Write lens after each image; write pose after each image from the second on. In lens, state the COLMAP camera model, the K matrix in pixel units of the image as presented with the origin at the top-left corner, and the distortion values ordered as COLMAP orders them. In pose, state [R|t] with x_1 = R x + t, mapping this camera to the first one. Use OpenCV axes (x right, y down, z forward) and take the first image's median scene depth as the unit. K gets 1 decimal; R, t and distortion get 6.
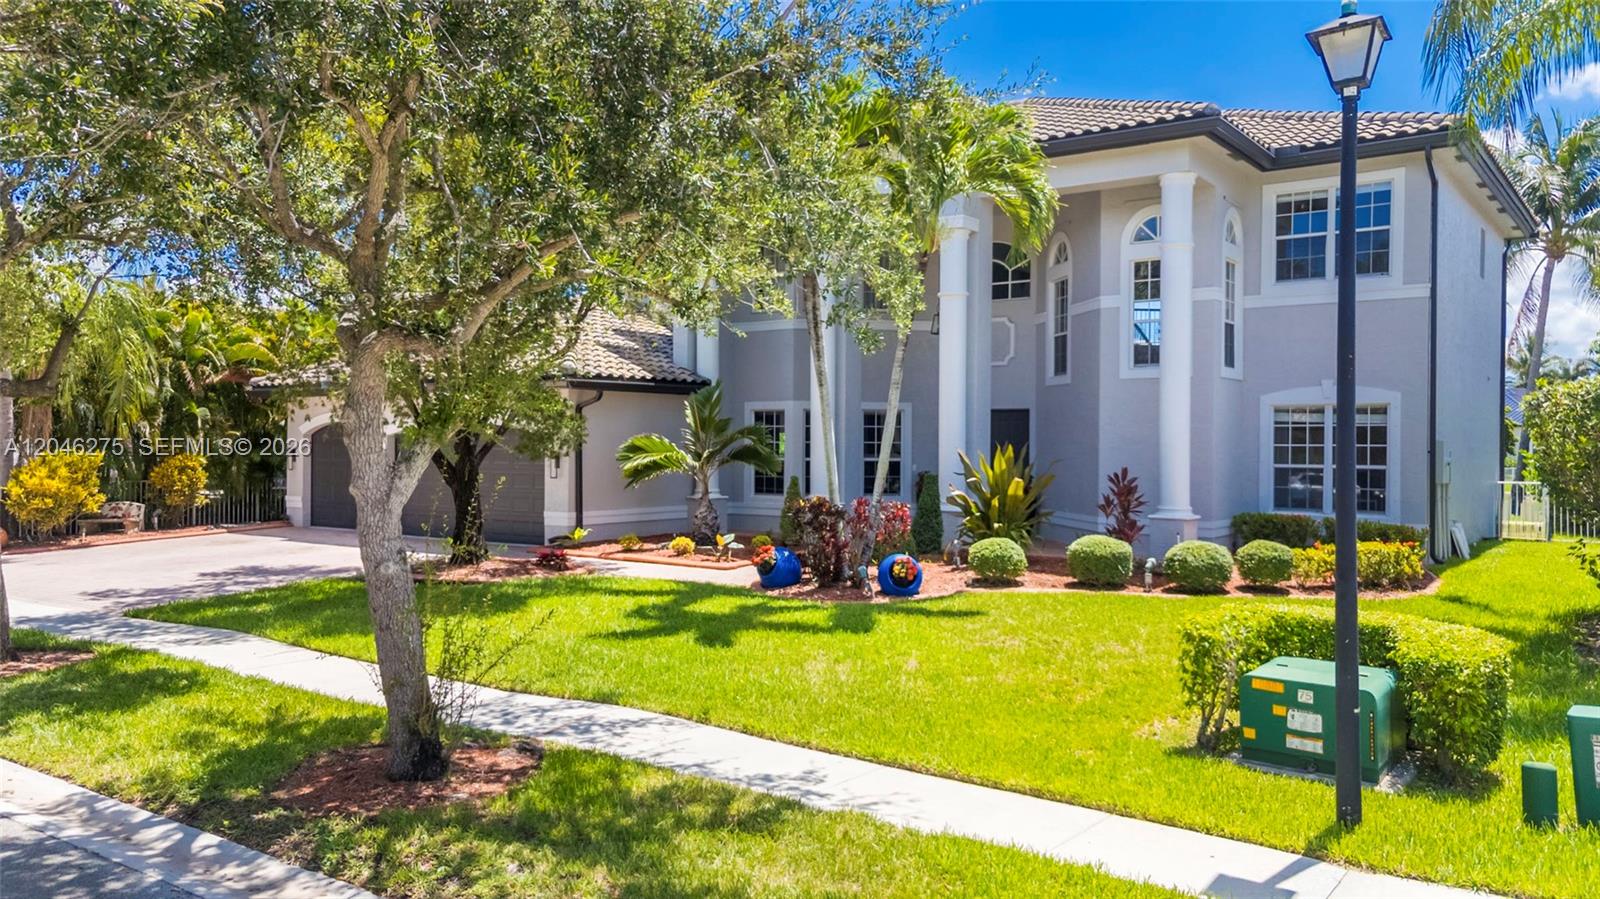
lens RADIAL K [[1184.3, 0, 800.0], [0, 1184.3, 449.5], [0, 0, 1]] dist [0.061472, 0.007161]
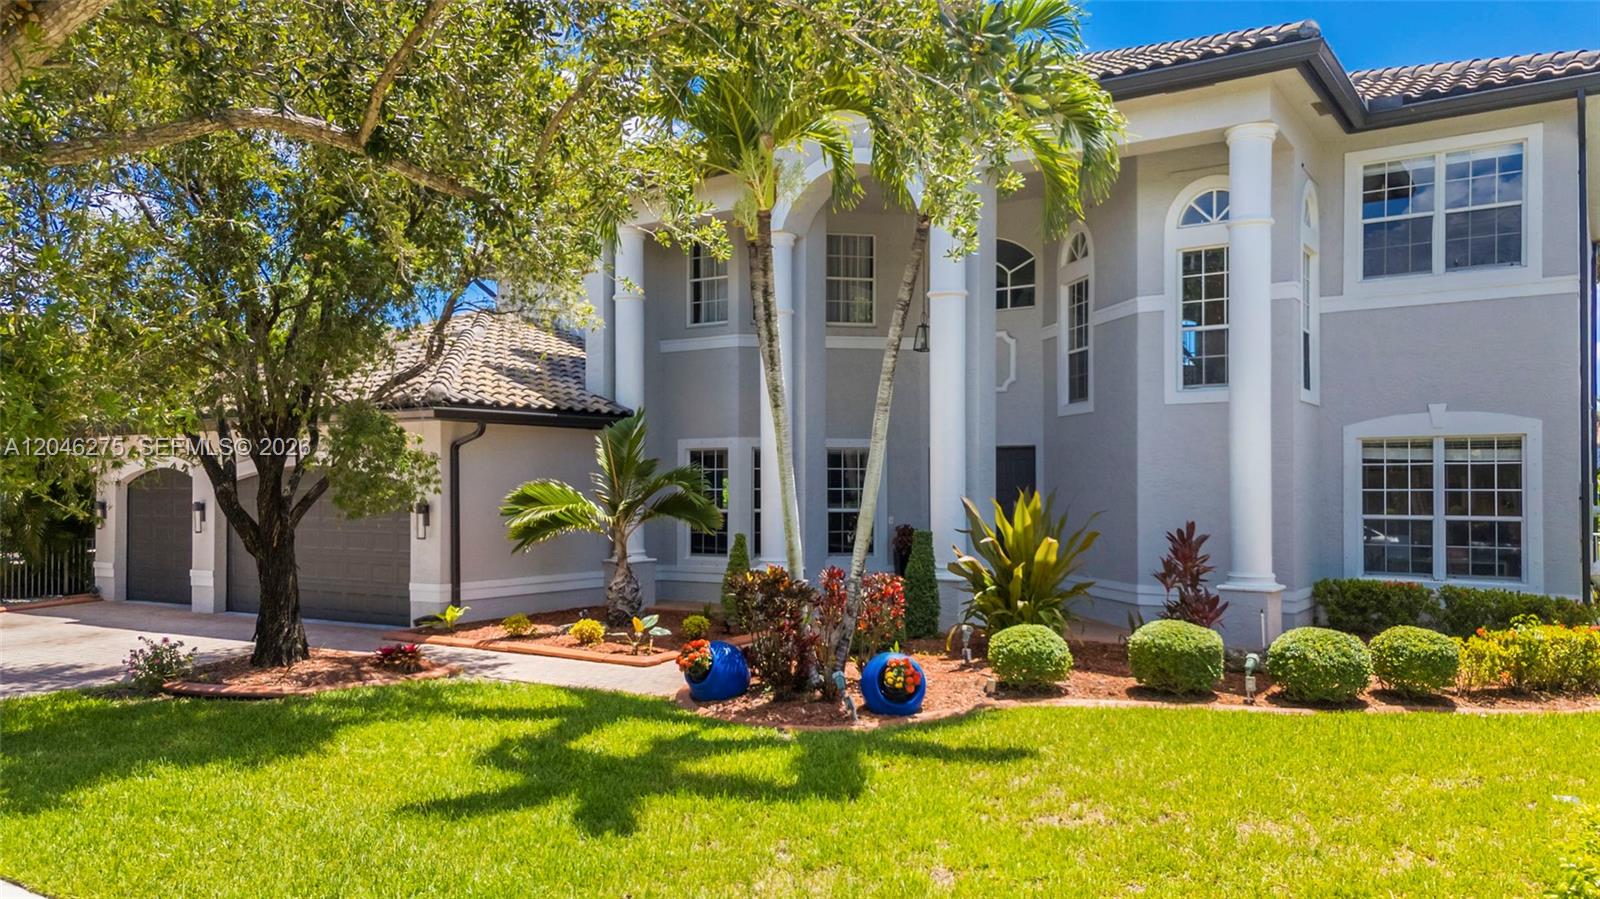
lens RADIAL K [[1184.3, 0, 800.0], [0, 1184.3, 449.5], [0, 0, 1]] dist [0.061472, 0.007161]
pose [[0.999067, -0.004623, 0.042947, 0.001604], [0.006316, 0.999204, -0.039391, -0.001786], [-0.042730, 0.039626, 0.998301, 0.267045]]
